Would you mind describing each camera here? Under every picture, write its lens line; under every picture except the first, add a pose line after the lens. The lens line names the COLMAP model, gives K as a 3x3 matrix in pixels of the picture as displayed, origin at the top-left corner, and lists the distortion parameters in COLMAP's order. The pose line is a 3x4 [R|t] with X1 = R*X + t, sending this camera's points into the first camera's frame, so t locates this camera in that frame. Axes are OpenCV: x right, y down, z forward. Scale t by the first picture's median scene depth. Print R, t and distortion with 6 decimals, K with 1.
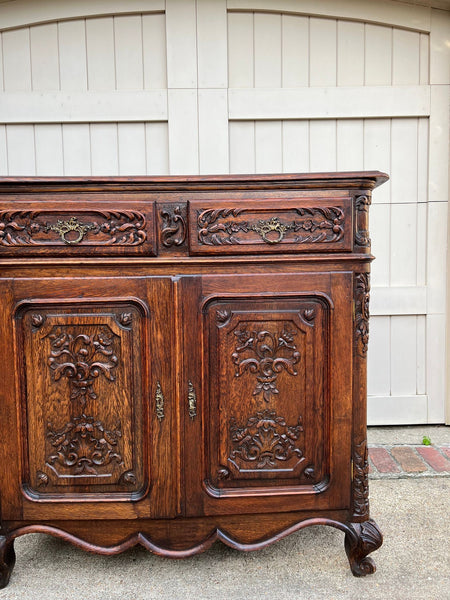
lens RADIAL K [[454.6, 0, 226.2], [0, 454.6, 301.6], [0, 0, 1]] dist [0.060217, -0.071944]
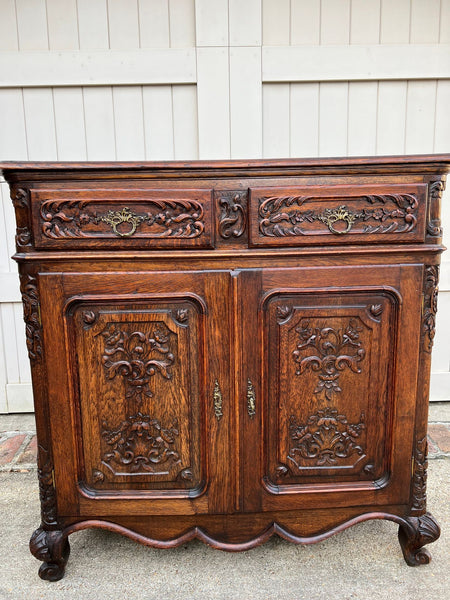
lens RADIAL K [[454.6, 0, 226.1], [0, 454.6, 303.2], [0, 0, 1]] dist [0.060217, -0.071944]
pose [[0.999995, -0.002648, 0.001599, -0.129179], [0.002479, 0.995184, 0.097992, -0.079155], [-0.001850, -0.097988, 0.995186, 0.060470]]
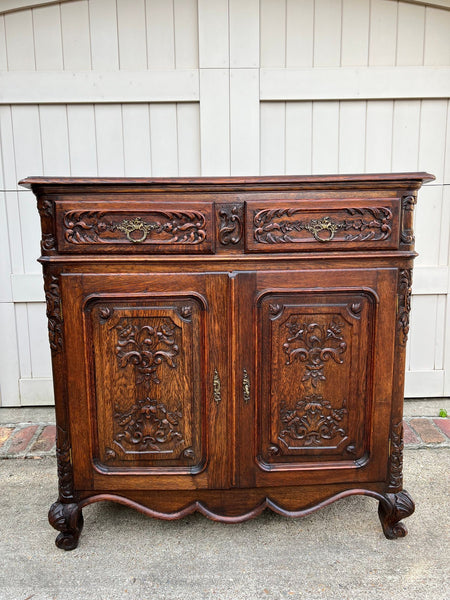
lens RADIAL K [[454.6, 0, 226.2], [0, 454.6, 301.4], [0, 0, 1]] dist [0.060217, -0.071944]
pose [[0.999993, 0.003504, 0.001559, -0.125785], [-0.003622, 0.996522, 0.083257, -0.076048], [-0.001262, -0.083262, 0.996527, -0.072500]]
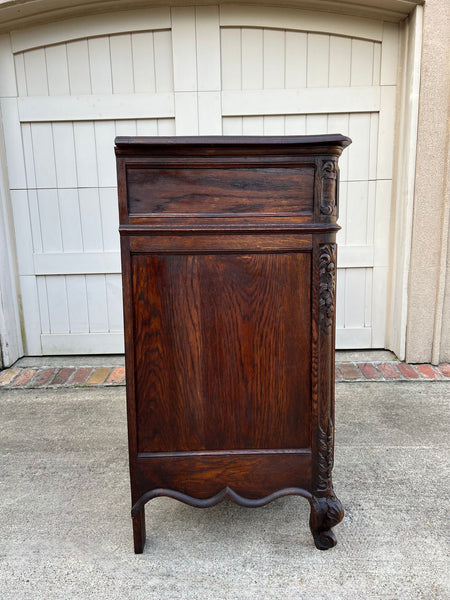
lens RADIAL K [[454.6, 0, 229.3], [0, 454.6, 300.7], [0, 0, 1]] dist [0.060217, -0.071944]
pose [[0.999558, 0.000481, -0.029711, 0.119151], [0.003067, 0.992858, 0.119266, -0.065103], [0.029556, -0.119305, 0.992418, -0.627148]]
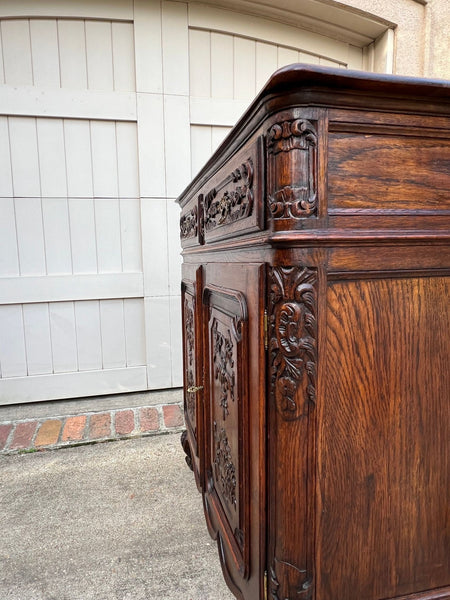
lens RADIAL K [[397.9, 0, 215.6], [0, 397.9, 291.9], [0, 0, 1]] dist [0.000366, -0.001997]
pose [[0.974604, -0.025823, 0.222440, -0.306681], [0.011833, 0.997880, 0.063999, -0.065659], [-0.223621, -0.059742, 0.972844, -0.035964]]
